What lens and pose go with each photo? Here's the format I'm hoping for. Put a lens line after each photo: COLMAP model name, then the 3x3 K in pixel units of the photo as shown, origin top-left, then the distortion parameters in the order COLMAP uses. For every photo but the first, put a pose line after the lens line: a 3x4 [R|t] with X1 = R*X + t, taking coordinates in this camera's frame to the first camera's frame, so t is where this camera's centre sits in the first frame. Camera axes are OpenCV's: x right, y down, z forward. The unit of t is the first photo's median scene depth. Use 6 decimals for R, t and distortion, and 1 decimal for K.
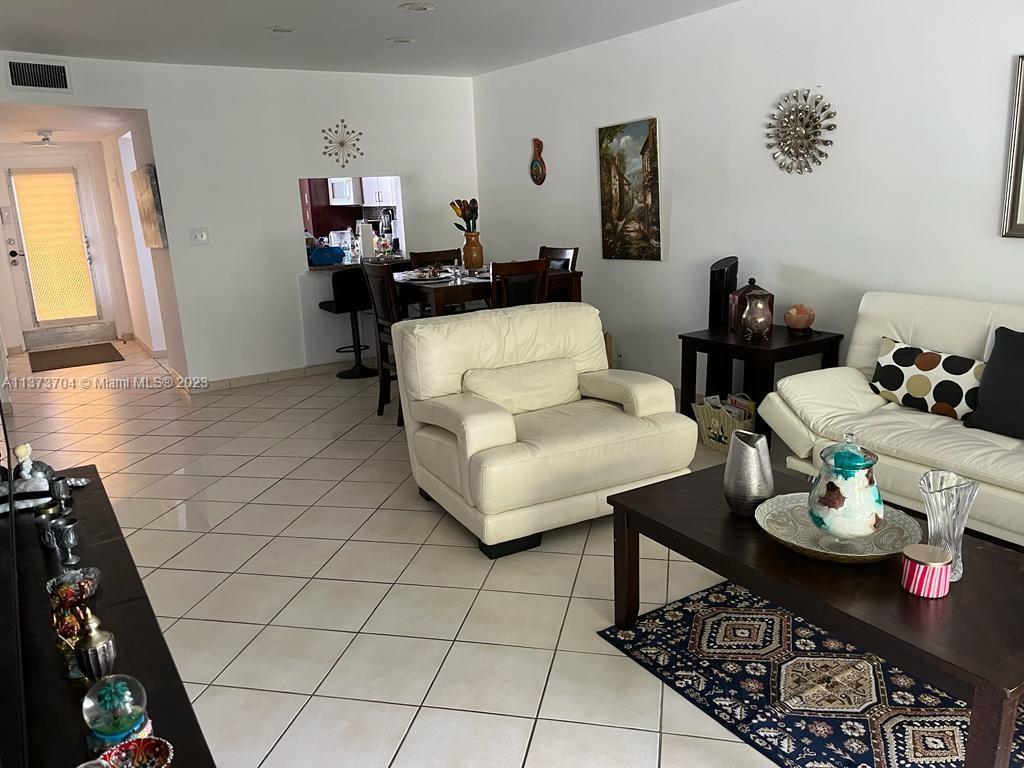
lens RADIAL K [[771.8, 0, 512.0], [0, 771.8, 384.0], [0, 0, 1]] dist [0.085491, -0.123814]
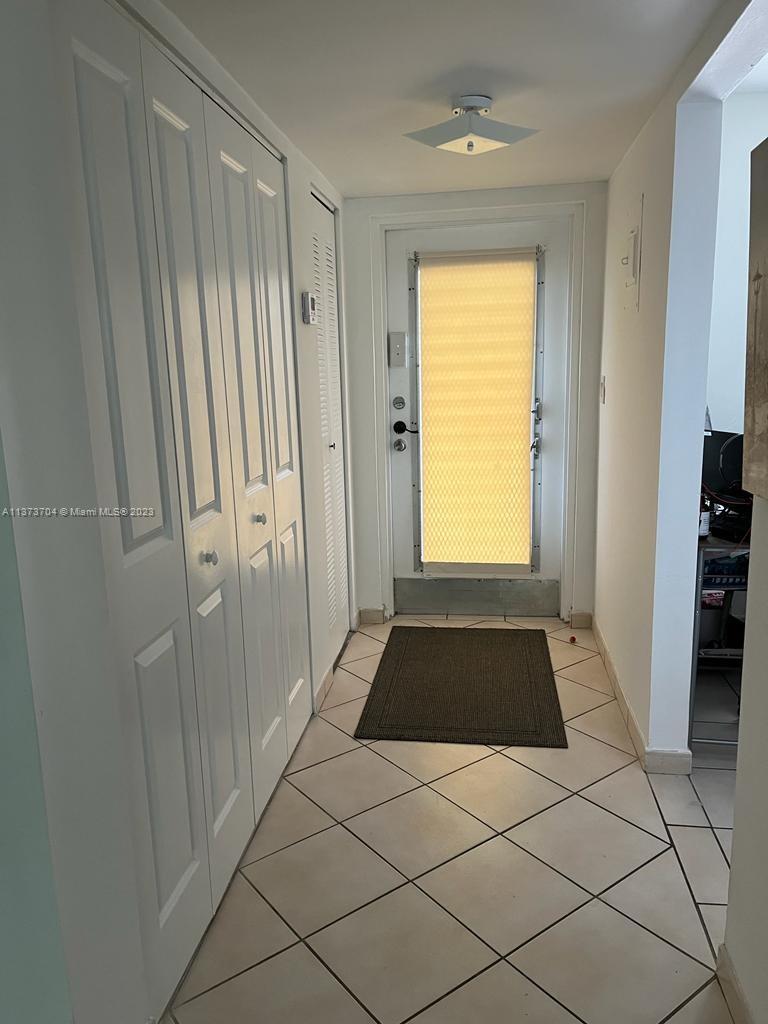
lens RADIAL K [[771.8, 0, 384.0], [0, 771.8, 512.0], [0, 0, 1]] dist [0.085491, -0.123814]
pose [[0.763574, 0.149448, -0.628188, -0.409077], [-0.161688, 0.986108, 0.038063, -0.162637], [0.625149, 0.072506, 0.777130, 0.768703]]
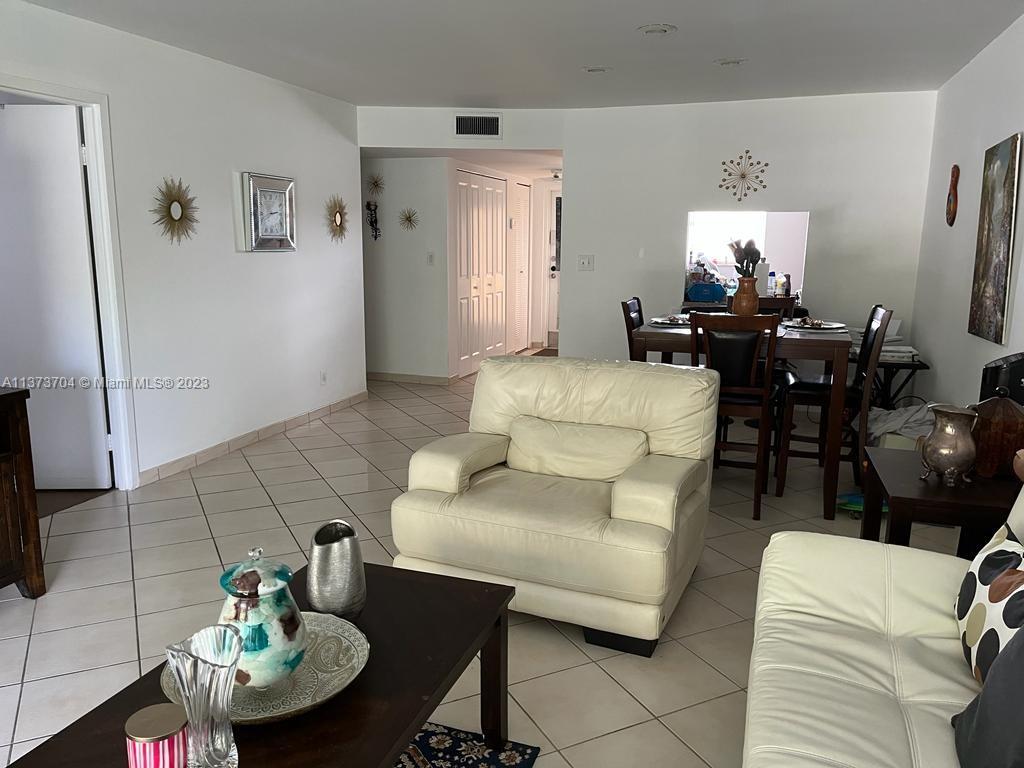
lens RADIAL K [[771.8, 0, 512.0], [0, 771.8, 384.0], [0, 0, 1]] dist [0.085491, -0.123814]
pose [[0.631224, 0.191646, -0.751551, 0.355071], [-0.221344, 0.973206, 0.062262, -0.061277], [0.743346, 0.127050, 0.656730, 0.207164]]
